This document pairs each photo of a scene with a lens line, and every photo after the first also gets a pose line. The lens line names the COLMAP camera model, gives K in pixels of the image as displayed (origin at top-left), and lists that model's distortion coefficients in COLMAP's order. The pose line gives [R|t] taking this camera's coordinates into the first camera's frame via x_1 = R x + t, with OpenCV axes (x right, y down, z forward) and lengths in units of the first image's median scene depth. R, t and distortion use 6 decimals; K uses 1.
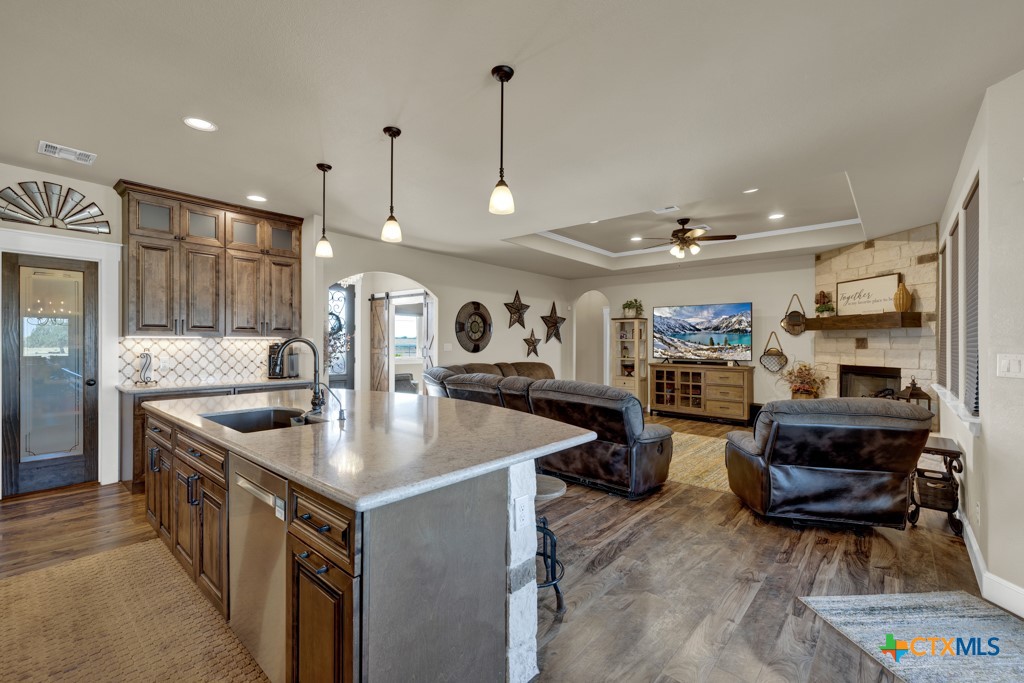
lens RADIAL K [[442.9, 0, 505.4], [0, 442.9, 343.5], [0, 0, 1]] dist [0.000965, 0.000059]
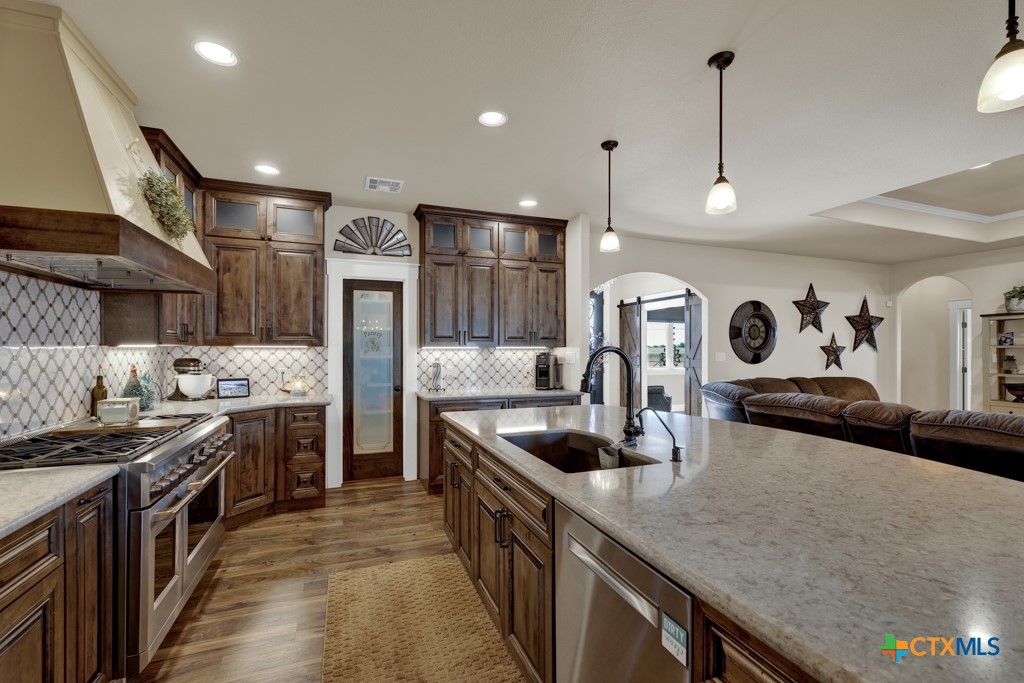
lens RADIAL K [[439.9, 0, 503.4], [0, 439.9, 348.3], [0, 0, 1]] dist [0.000933, 0.000235]
pose [[0.877265, -0.007517, -0.479947, -0.088279], [0.002898, 0.999942, -0.010364, -0.000944], [0.479997, 0.007701, 0.877236, 0.079057]]
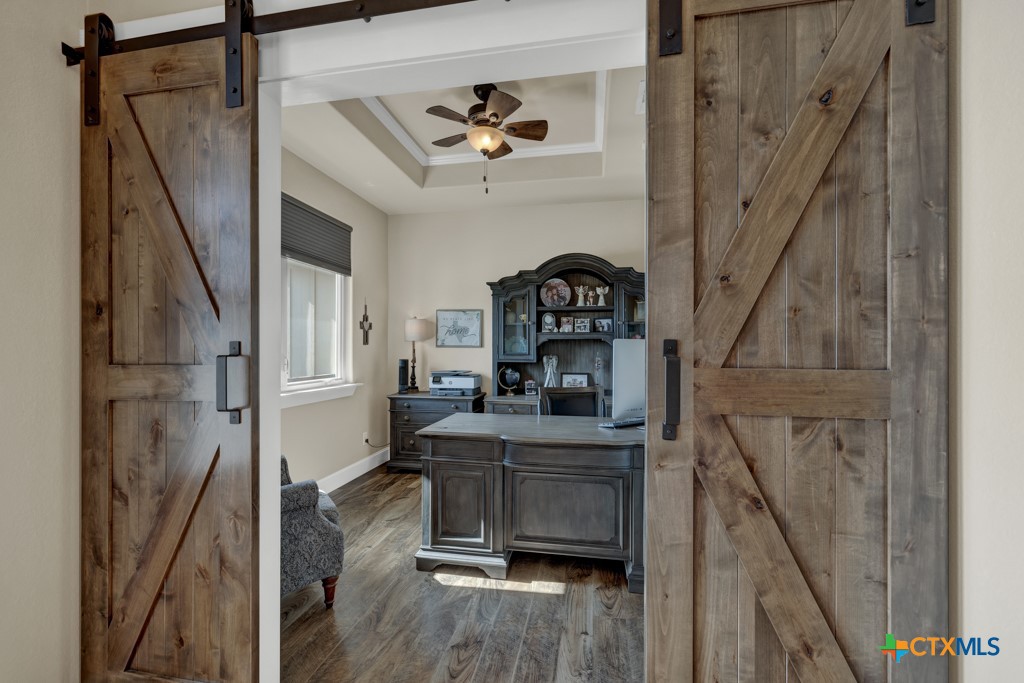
lens RADIAL K [[438.4, 0, 506.8], [0, 438.4, 345.4], [0, 0, 1]] dist [0.001910, 0.000372]
pose [[0.866223, -0.004294, 0.499639, -0.302750], [0.007389, 0.999964, -0.004218, 0.007051], [-0.499603, 0.007346, 0.866223, 0.949475]]
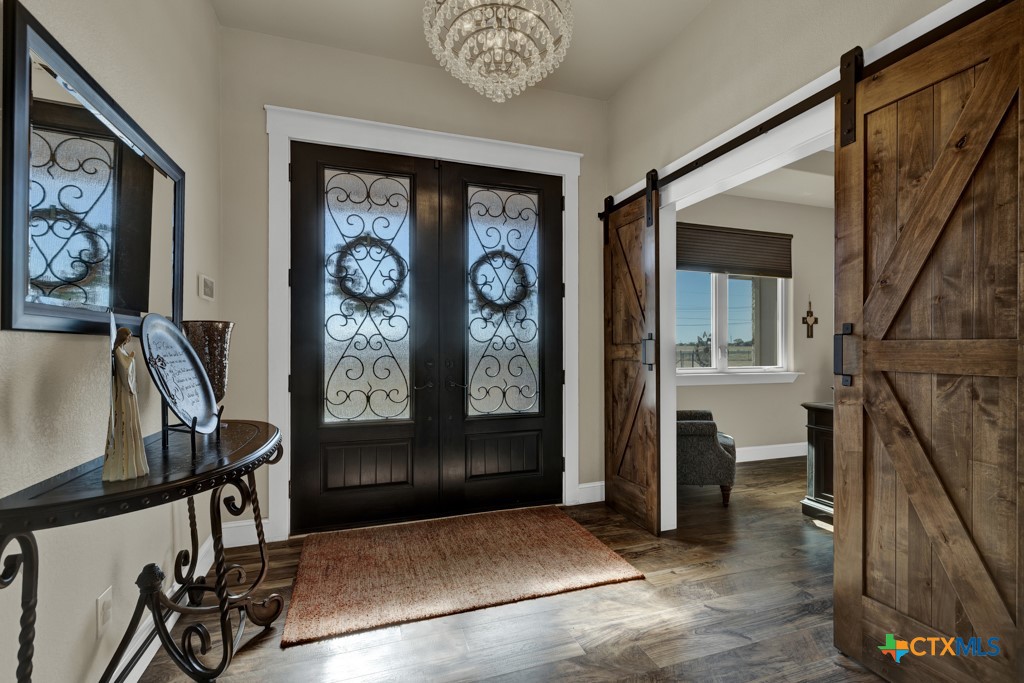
lens RADIAL K [[438.4, 0, 506.8], [0, 438.4, 345.4], [0, 0, 1]] dist [0.001910, 0.000372]
pose [[0.862369, -0.009640, -0.506188, -0.226699], [0.005438, 0.999937, -0.009777, 0.017219], [0.506251, 0.005679, 0.862368, 0.769139]]
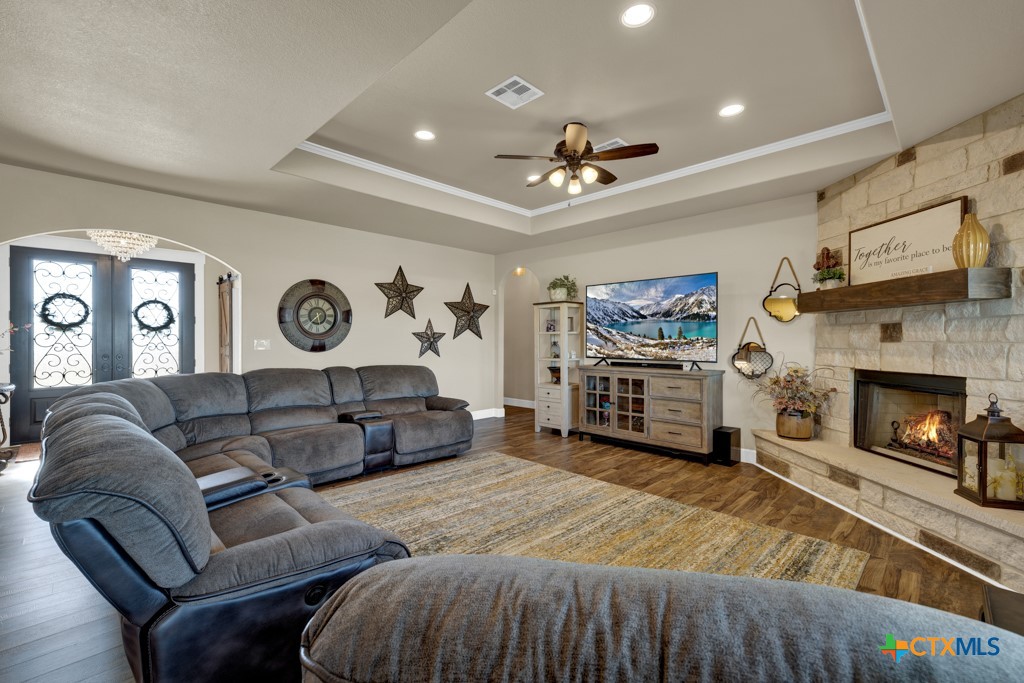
lens RADIAL K [[438.4, 0, 506.8], [0, 438.4, 345.4], [0, 0, 1]] dist [0.001910, 0.000372]
pose [[0.997624, -0.007072, -0.068527, 0.289020], [0.007702, 0.999930, 0.008944, 0.006041], [0.068459, -0.009450, 0.997609, 0.334065]]
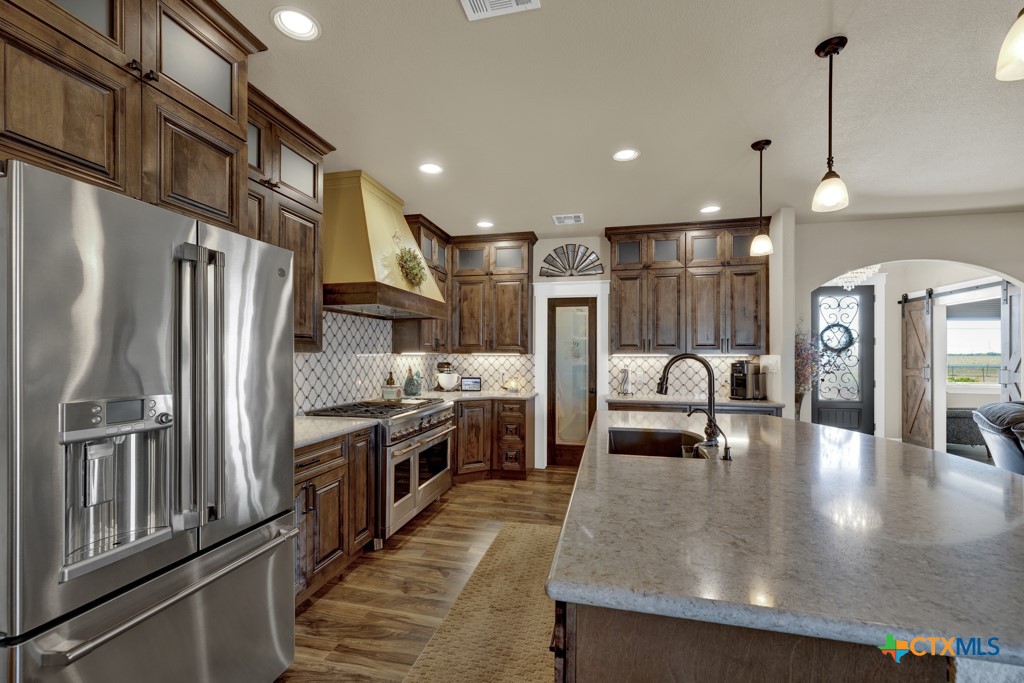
lens RADIAL K [[437.8, 0, 501.3], [0, 437.8, 355.2], [0, 0, 1]] dist [0.000832, 0.000141]
pose [[0.459341, -0.008237, -0.888222, 0.040430], [-0.005061, 0.999916, -0.011891, 0.000671], [0.888246, 0.009957, 0.459261, 0.098114]]
